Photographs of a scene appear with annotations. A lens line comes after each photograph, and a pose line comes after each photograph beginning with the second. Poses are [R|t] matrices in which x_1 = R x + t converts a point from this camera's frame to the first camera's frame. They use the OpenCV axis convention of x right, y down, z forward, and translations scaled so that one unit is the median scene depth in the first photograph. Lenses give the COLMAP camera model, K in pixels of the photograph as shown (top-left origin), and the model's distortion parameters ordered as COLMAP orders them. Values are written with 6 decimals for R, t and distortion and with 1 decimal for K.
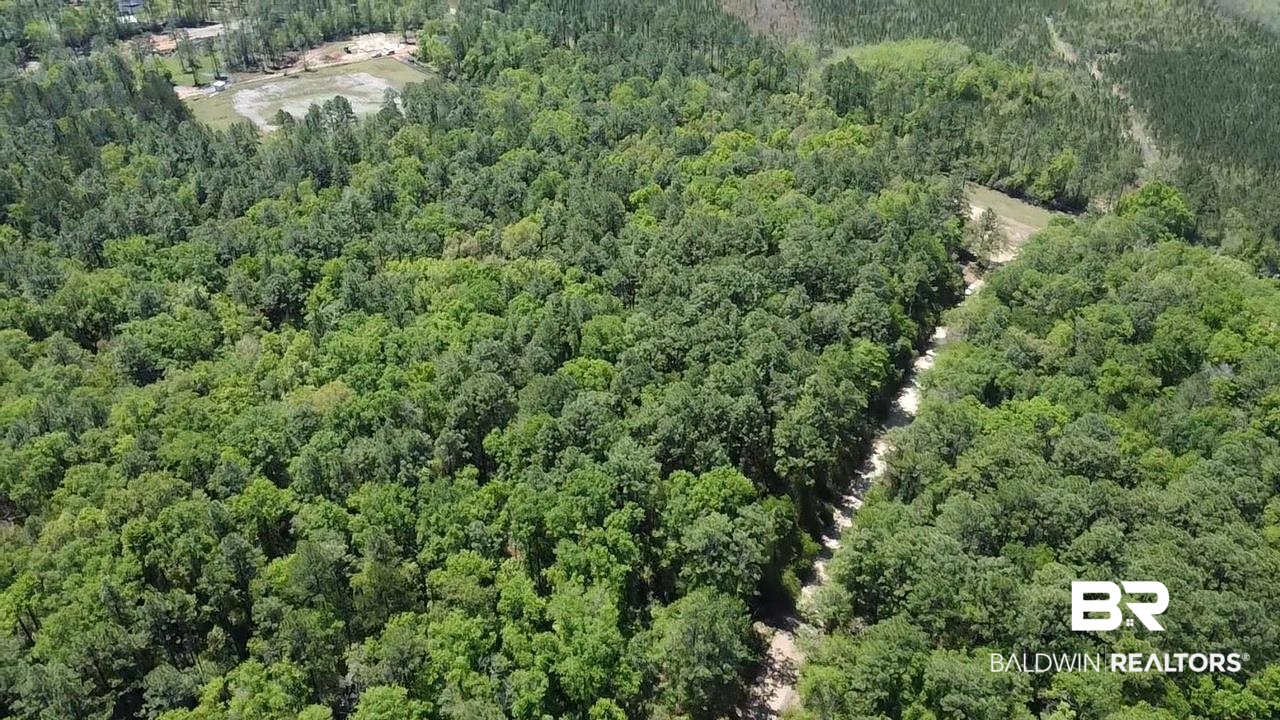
lens RADIAL K [[918.9, 0, 640.0], [0, 918.9, 360.0], [0, 0, 1]] dist [-0.028812, -0.006069]
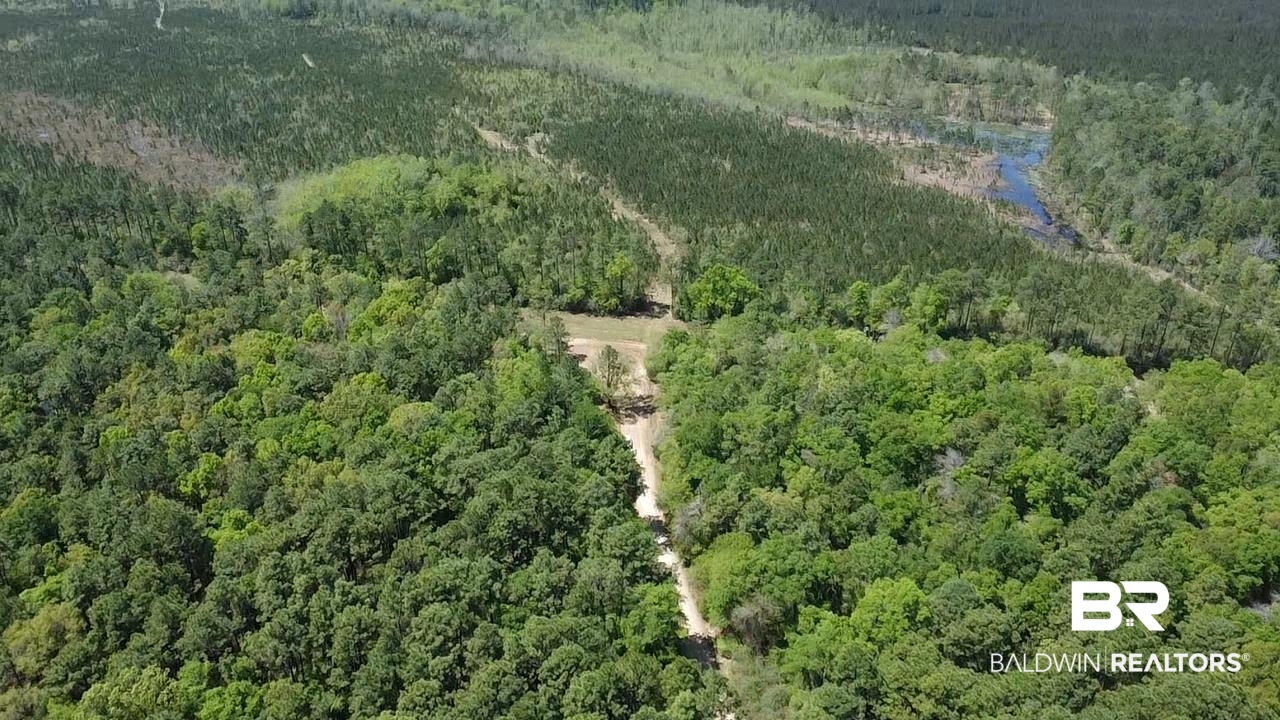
lens RADIAL K [[918.9, 0, 640.0], [0, 918.9, 360.0], [0, 0, 1]] dist [-0.028812, -0.006069]
pose [[0.763719, -0.299226, 0.572011, -0.089686], [0.345928, 0.937821, 0.028722, -0.140408], [-0.545039, 0.175939, 0.819743, 0.213747]]
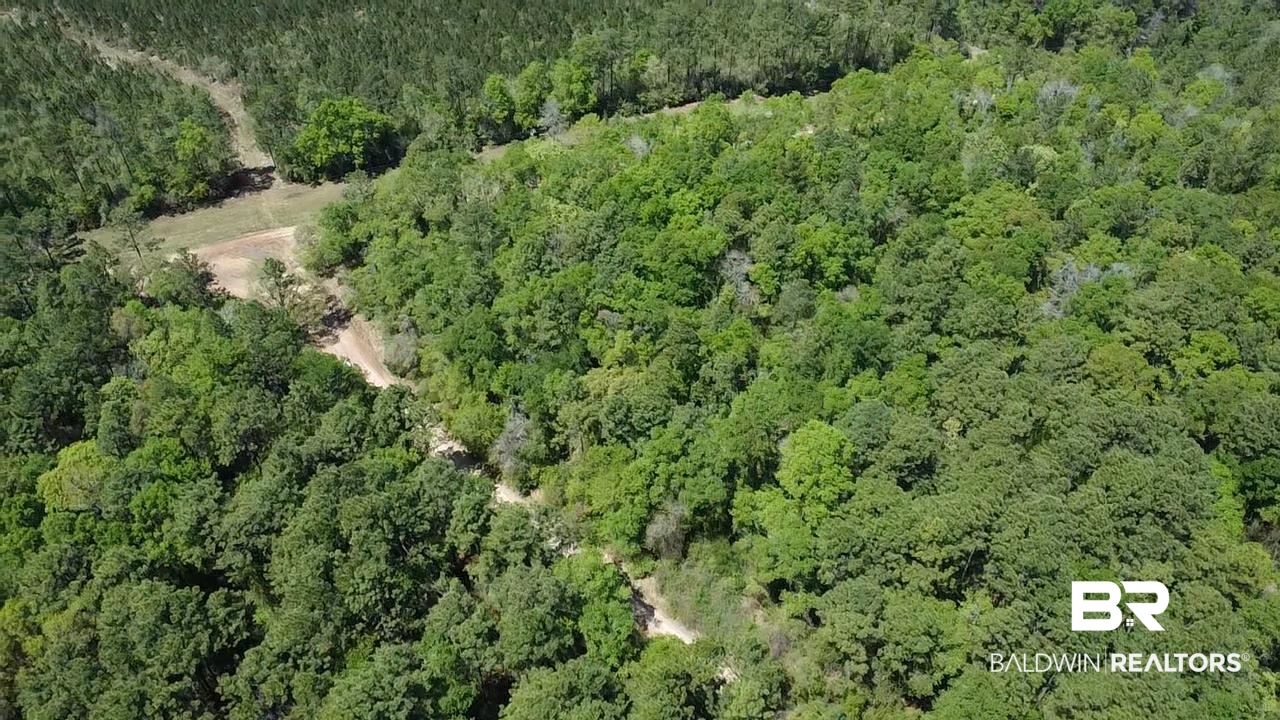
lens RADIAL K [[917.5, 0, 640.0], [0, 917.5, 360.0], [0, 0, 1]] dist [-0.030991, -0.004518]
pose [[0.245485, -0.656354, 0.713398, -0.055536], [0.515662, 0.711576, 0.477235, -0.242313], [-0.820871, 0.250718, 0.513138, 0.387062]]
